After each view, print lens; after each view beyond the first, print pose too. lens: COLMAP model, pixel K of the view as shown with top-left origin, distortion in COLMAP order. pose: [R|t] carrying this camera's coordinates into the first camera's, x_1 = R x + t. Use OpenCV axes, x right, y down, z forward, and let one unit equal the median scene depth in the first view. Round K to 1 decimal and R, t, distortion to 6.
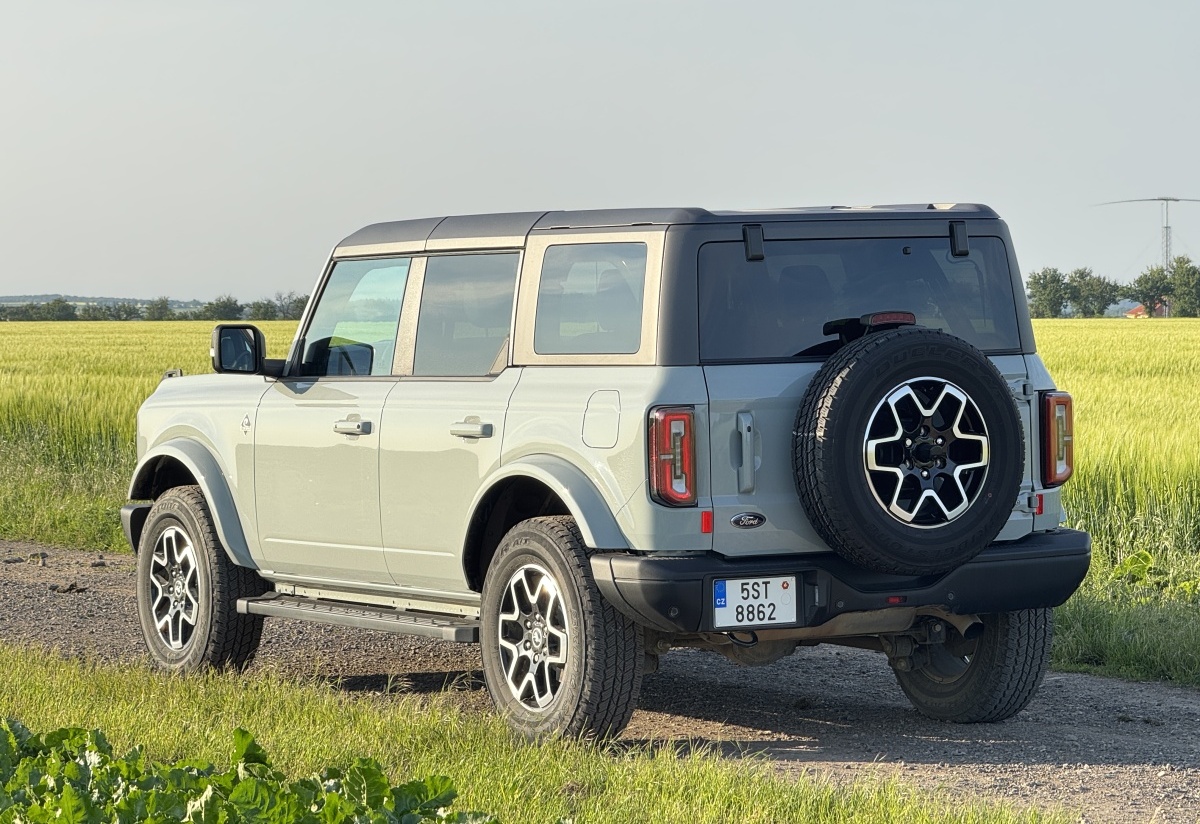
lens RADIAL K [[4202.5, 0, 600.0], [0, 4202.5, 412.0], [0, 0, 1]] dist [0.171458, 0.943245]
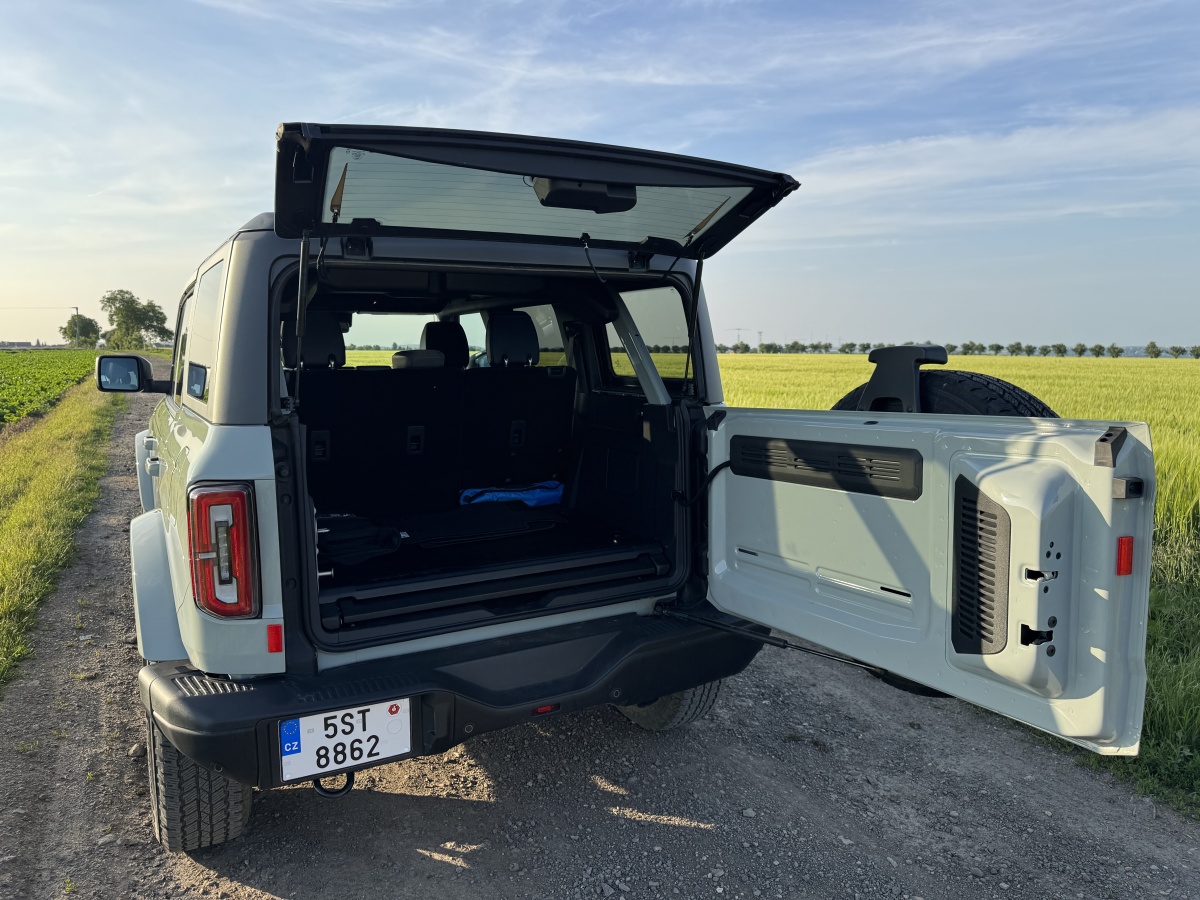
lens RADIAL K [[833.4, 0, 600.0], [0, 833.4, 450.0], [0, 0, 1]] dist [0.157610, -0.269531]
pose [[0.999484, 0.019510, -0.025526, 0.085281], [-0.017020, 0.995389, 0.094399, -0.021638], [0.027250, -0.093916, 0.995207, 0.853808]]
